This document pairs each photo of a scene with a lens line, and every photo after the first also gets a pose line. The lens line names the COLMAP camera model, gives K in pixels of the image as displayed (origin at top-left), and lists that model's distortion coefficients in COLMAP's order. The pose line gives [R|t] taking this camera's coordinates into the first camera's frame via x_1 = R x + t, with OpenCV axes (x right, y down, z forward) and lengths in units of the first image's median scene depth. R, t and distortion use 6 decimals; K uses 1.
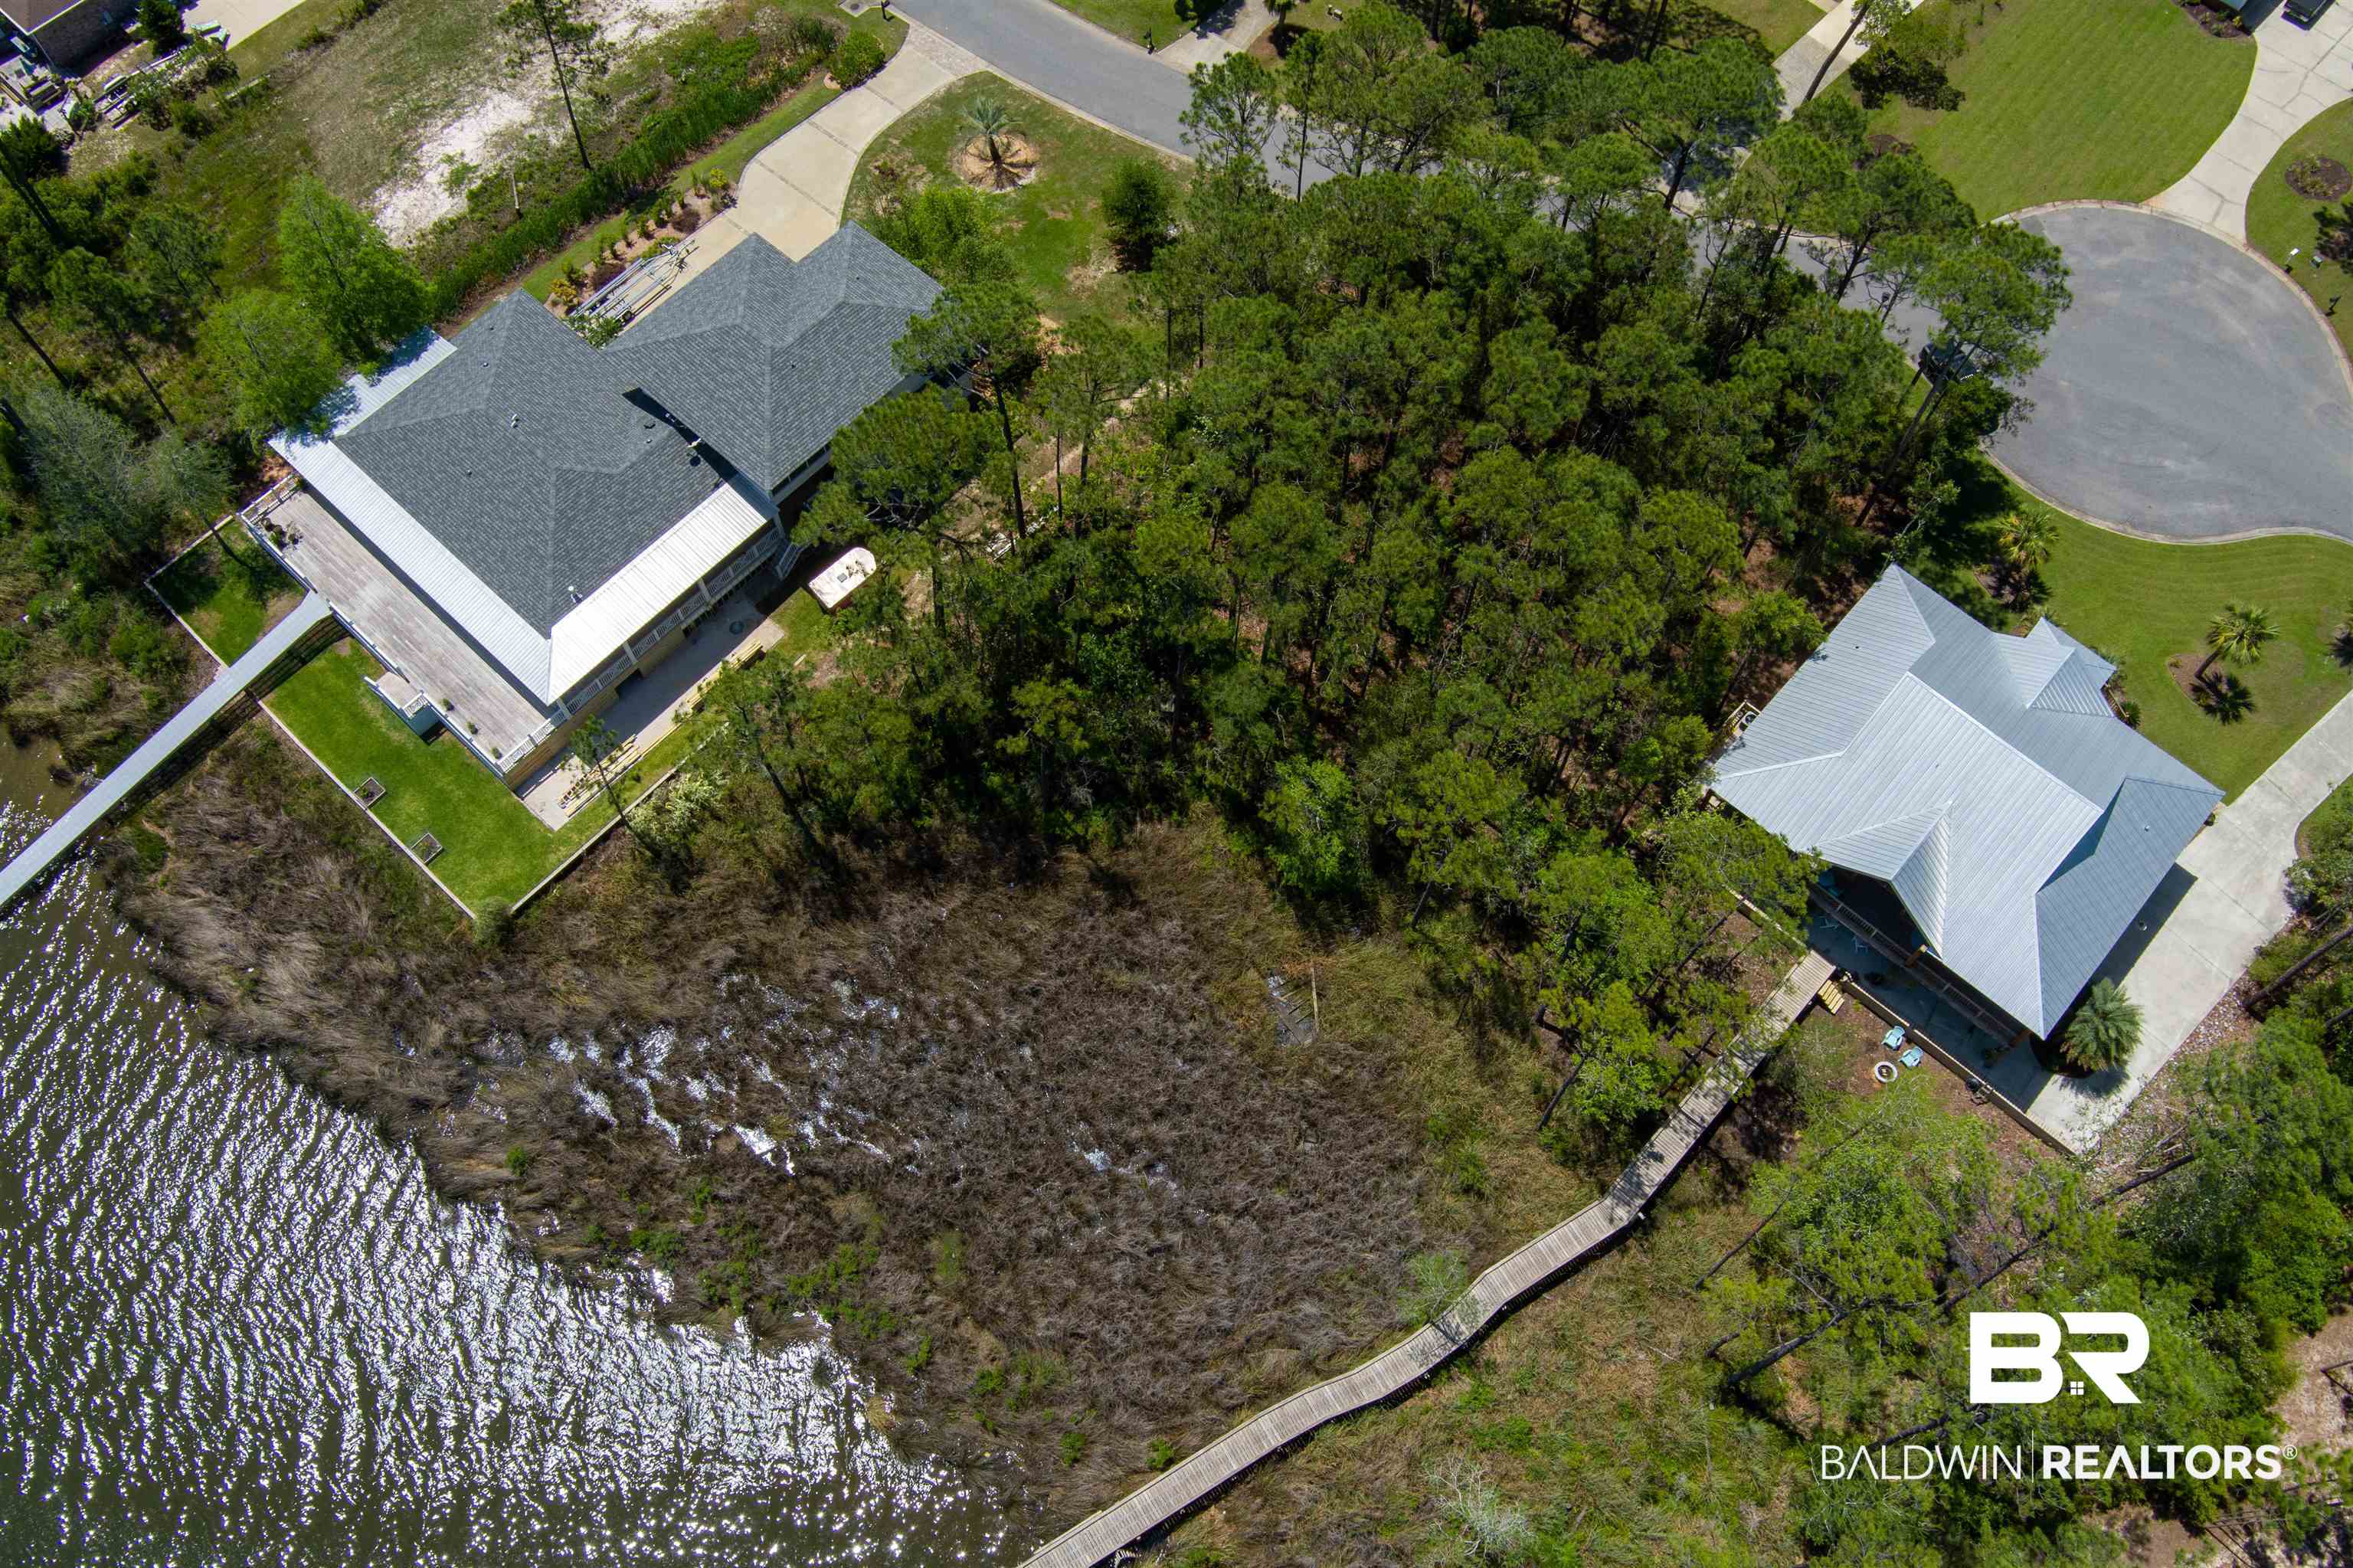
lens RADIAL K [[1911.5, 0, 1182.4], [0, 1911.5, 781.5], [0, 0, 1]] dist [-0.082863, 0.034707]
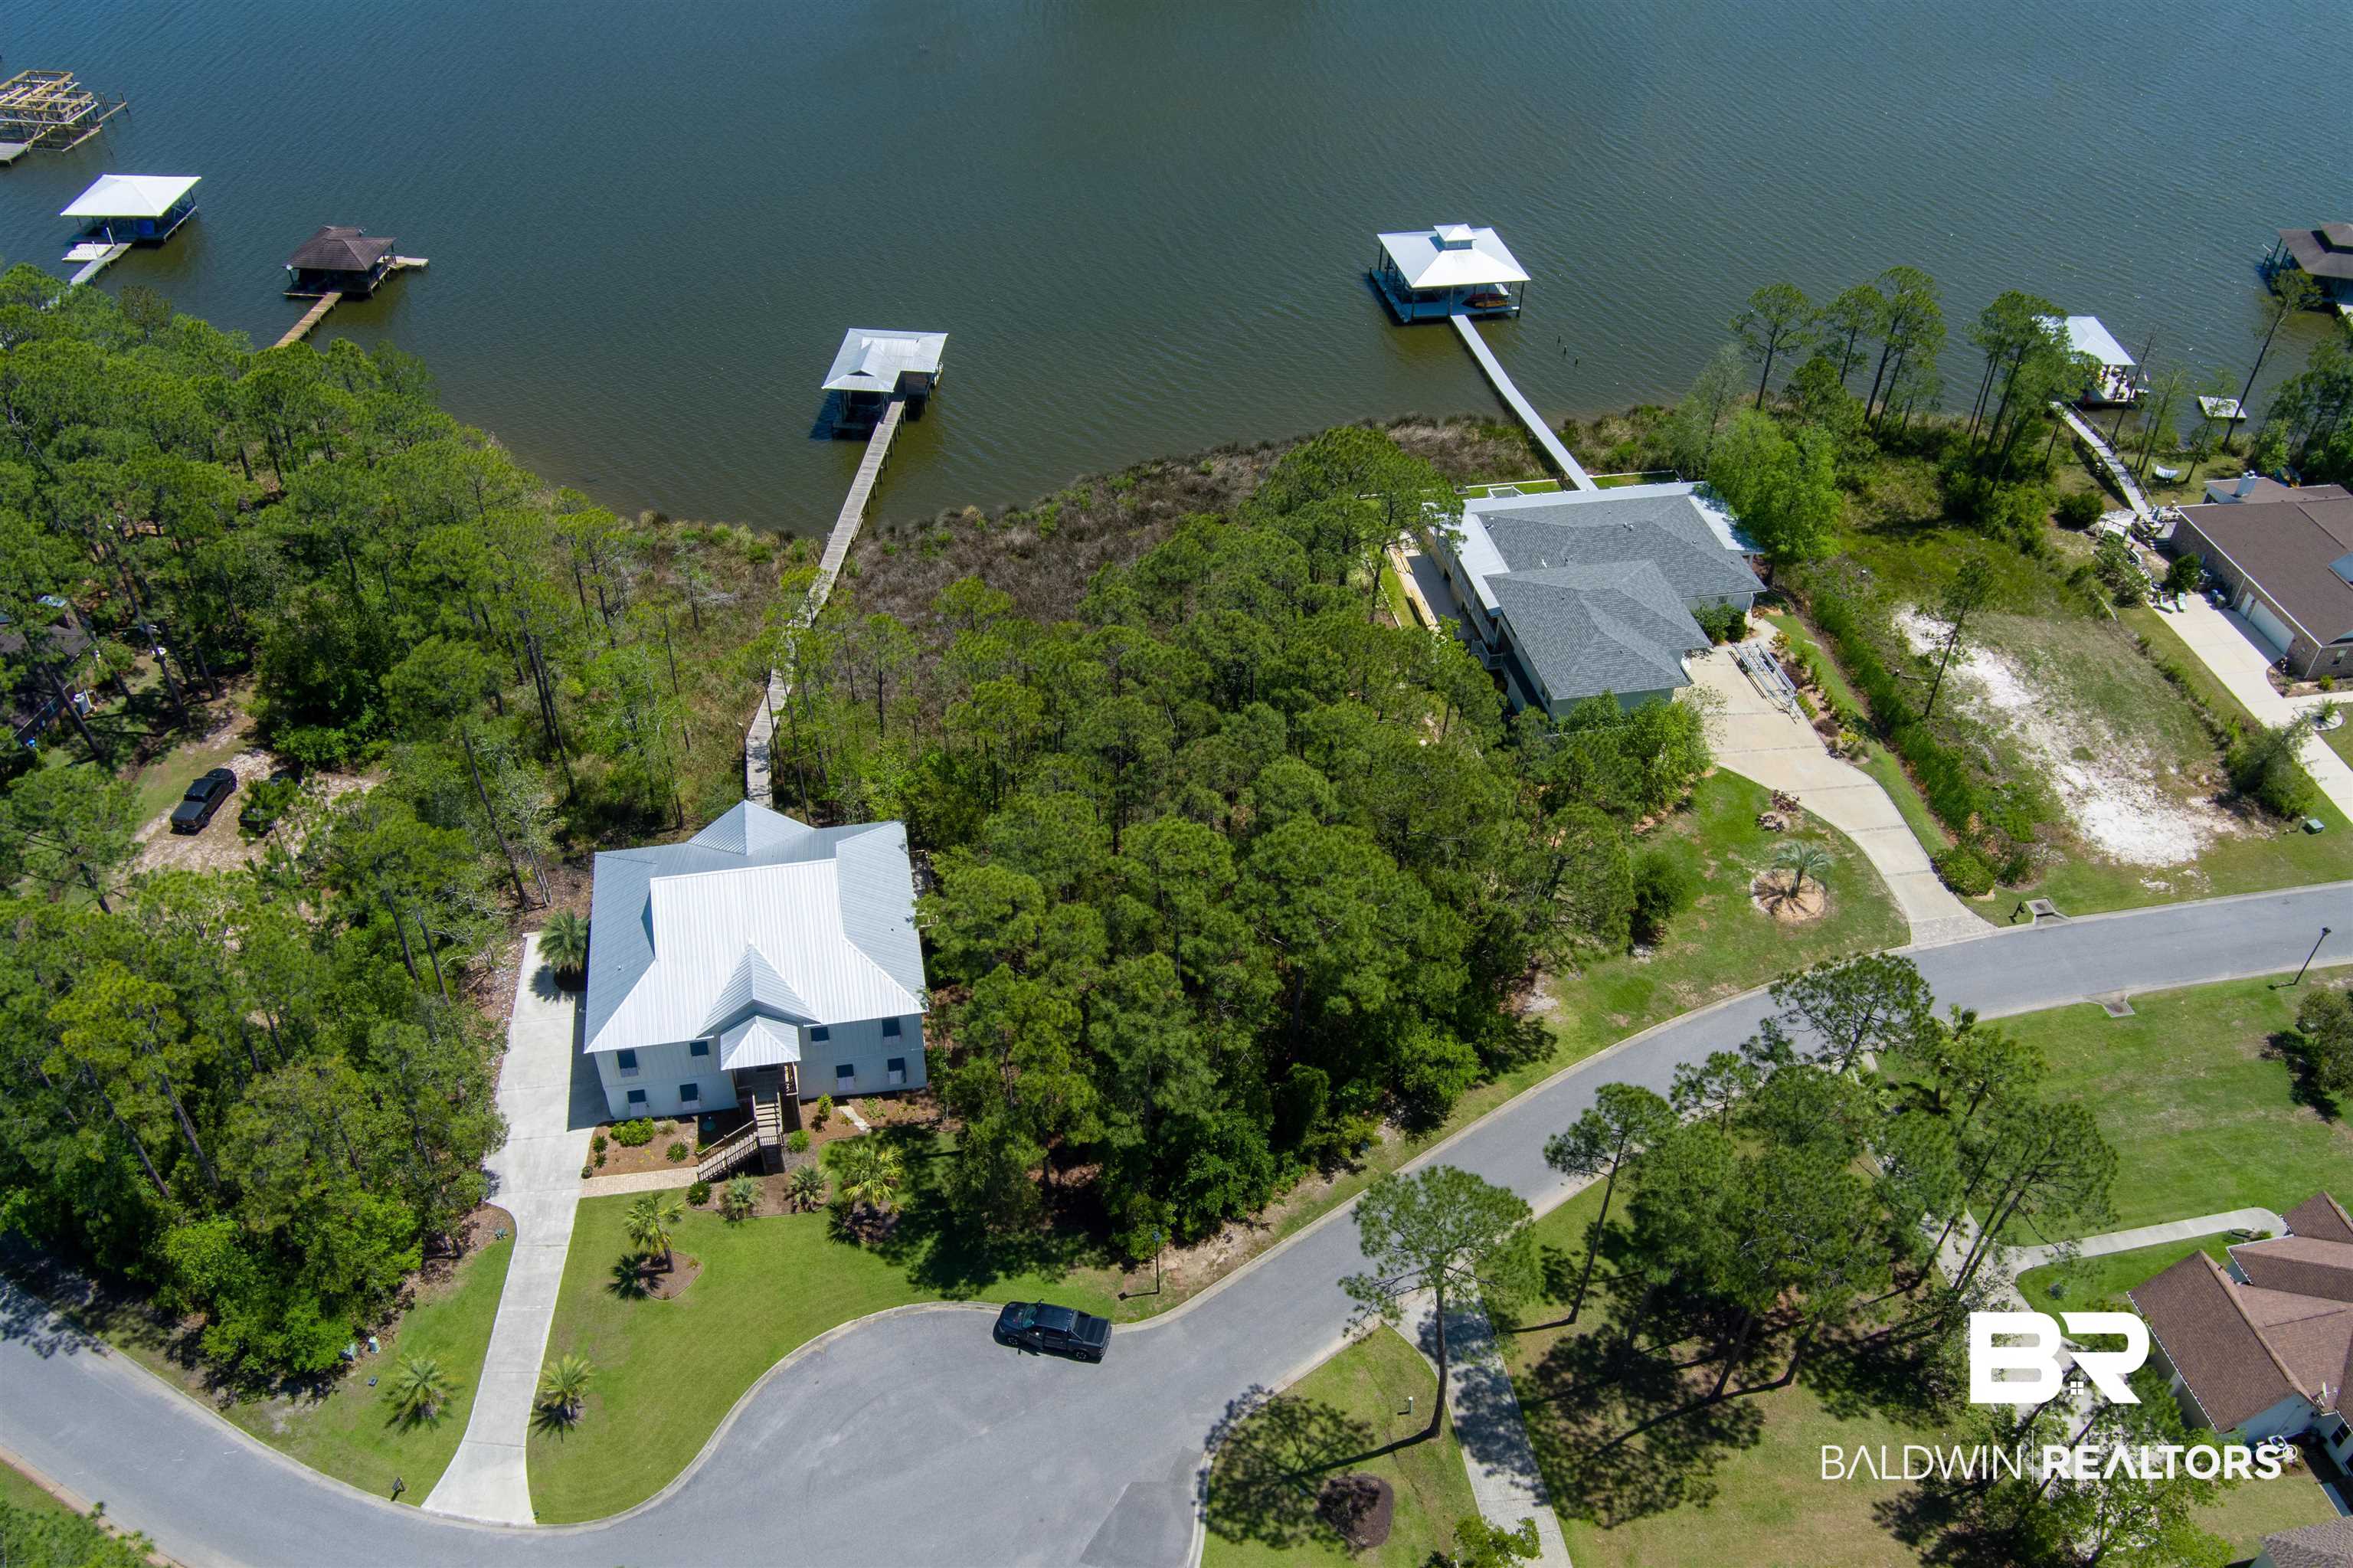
lens RADIAL K [[1911.5, 0, 1169.7], [0, 1911.5, 782.7], [0, 0, 1]] dist [-0.082863, 0.034707]
pose [[-0.594247, 0.518024, -0.615241, 0.841677], [-0.729037, -0.023875, 0.684058, -0.911119], [0.339670, 0.855033, 0.391847, 0.447023]]
